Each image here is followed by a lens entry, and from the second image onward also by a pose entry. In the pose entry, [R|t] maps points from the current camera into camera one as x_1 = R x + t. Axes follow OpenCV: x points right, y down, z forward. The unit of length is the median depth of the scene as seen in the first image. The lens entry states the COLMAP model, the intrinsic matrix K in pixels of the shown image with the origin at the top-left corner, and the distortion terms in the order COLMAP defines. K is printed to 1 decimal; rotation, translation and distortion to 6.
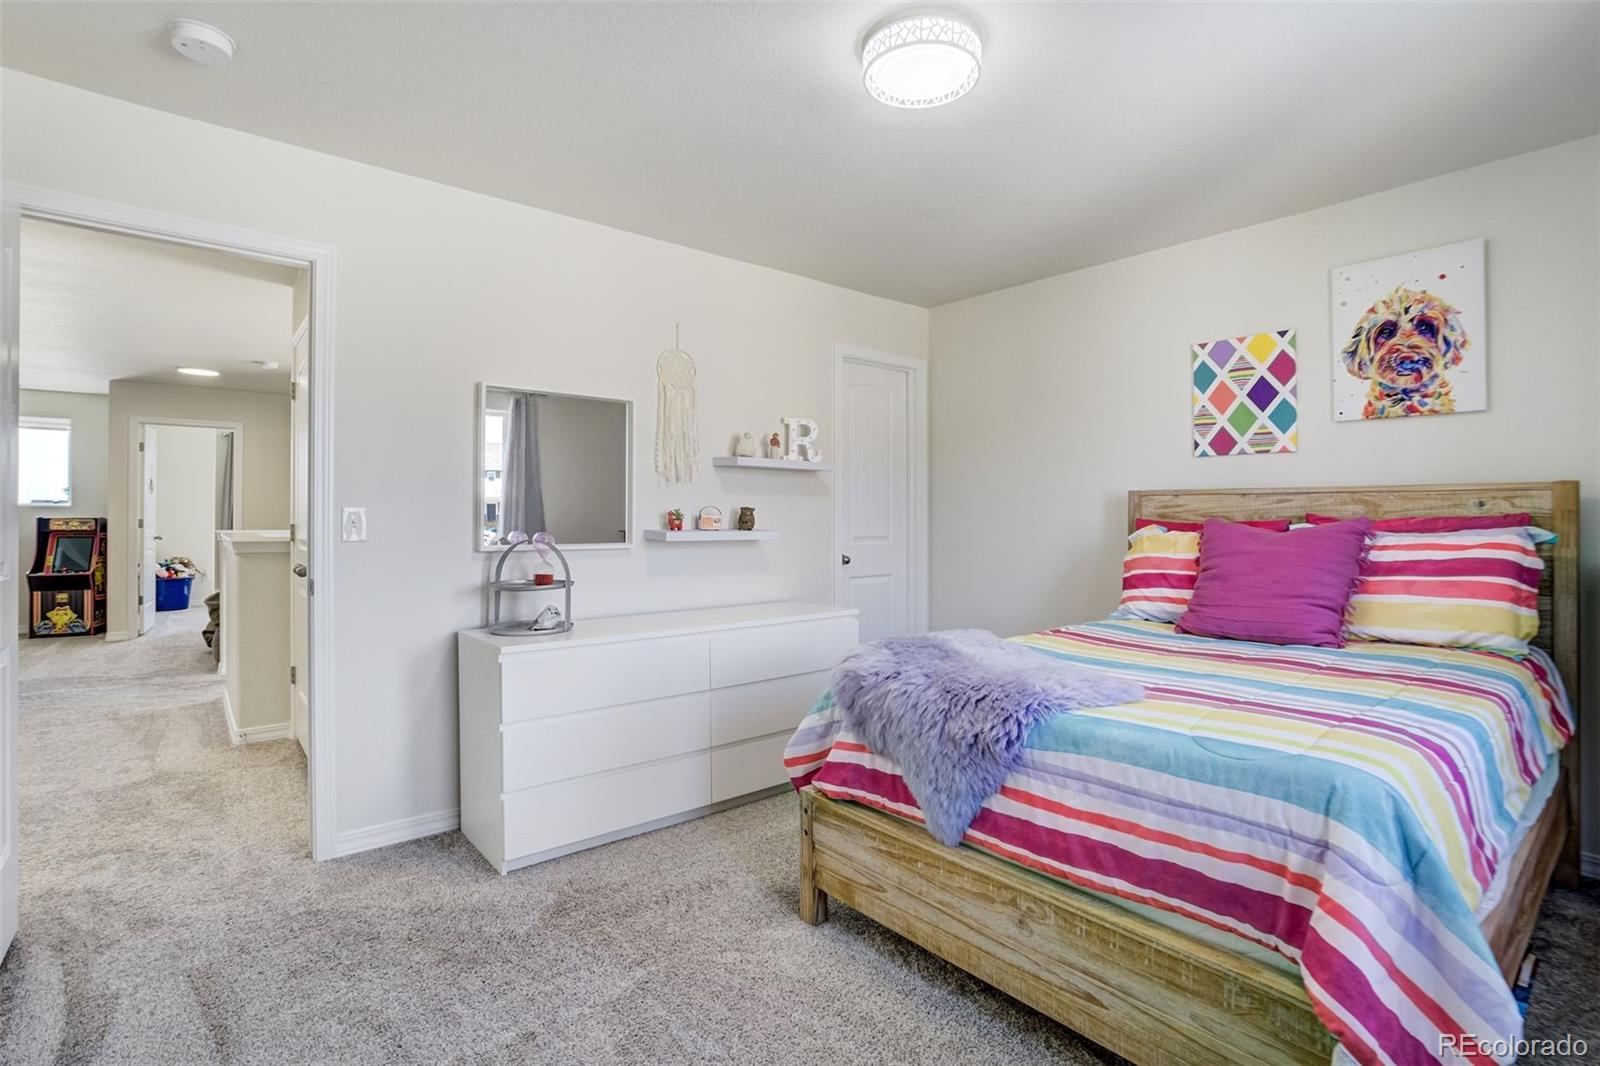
lens RADIAL K [[746.9, 0, 789.3], [0, 746.9, 519.7], [0, 0, 1]] dist [-0.047048, 0.015047]
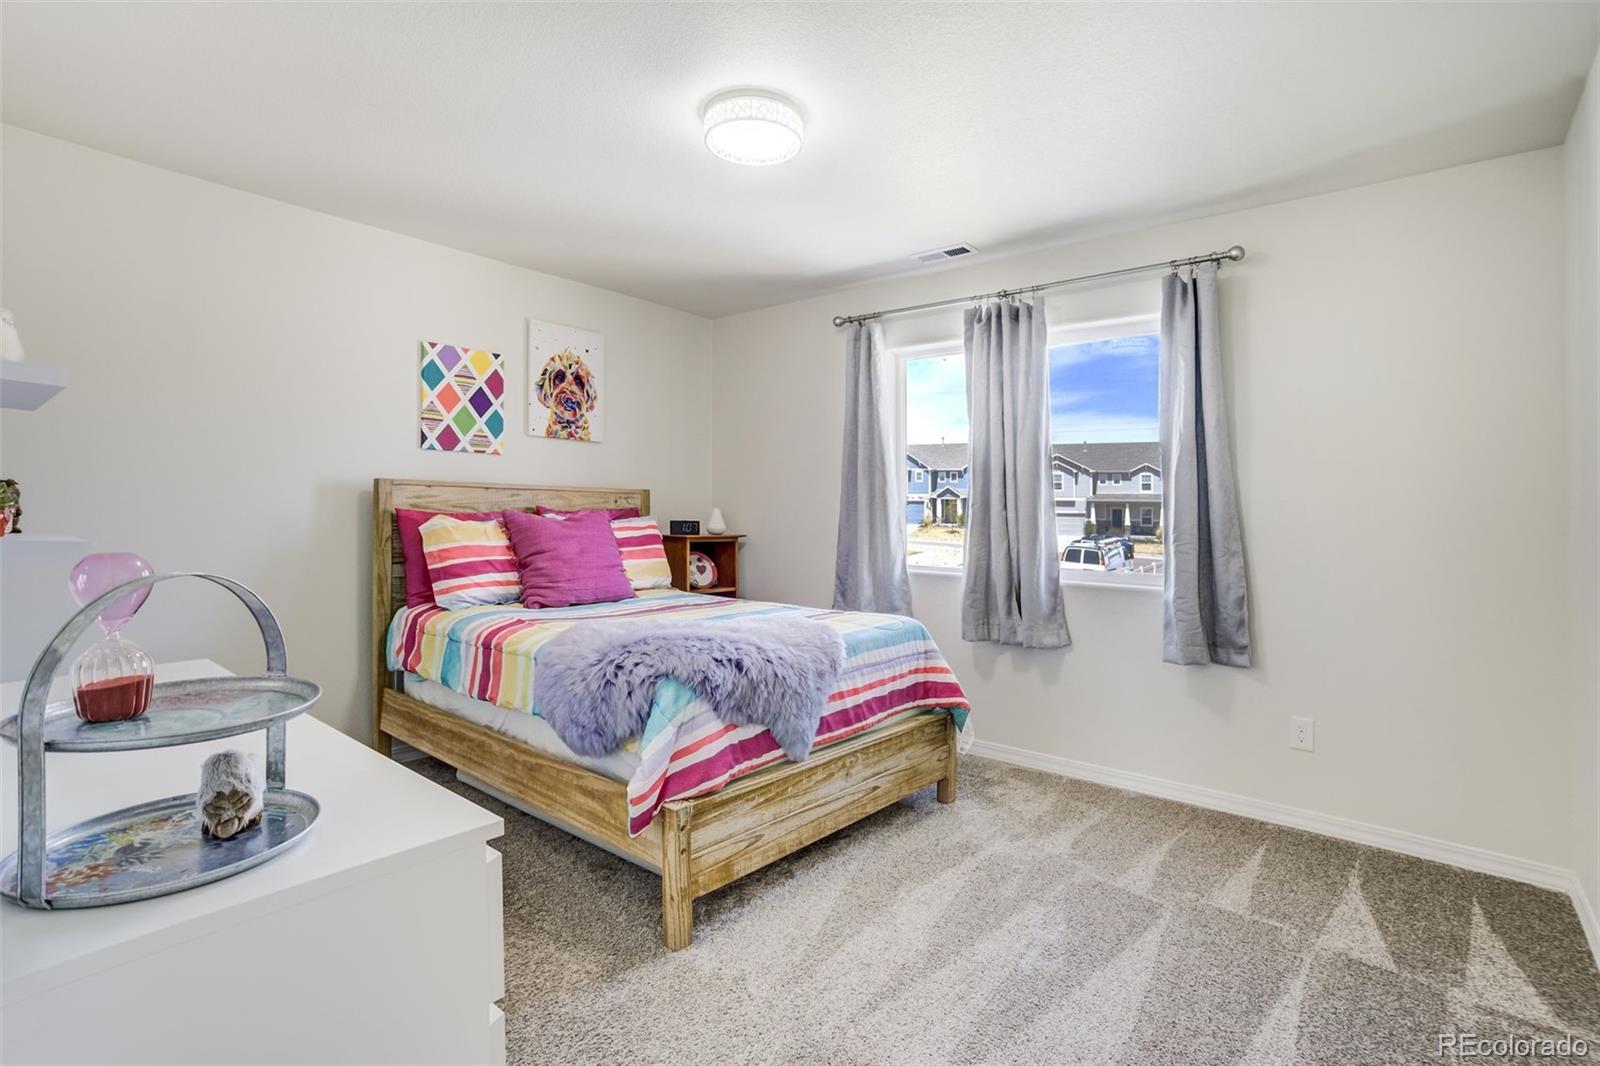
lens RADIAL K [[764.0, 0, 793.0], [0, 764.0, 525.7], [0, 0, 1]] dist [-0.034679, 0.014613]
pose [[-0.149056, -0.019769, 0.988631, -0.701011], [-0.011841, 0.999764, 0.018206, -0.003090], [-0.988758, -0.008993, -0.149255, 0.763240]]
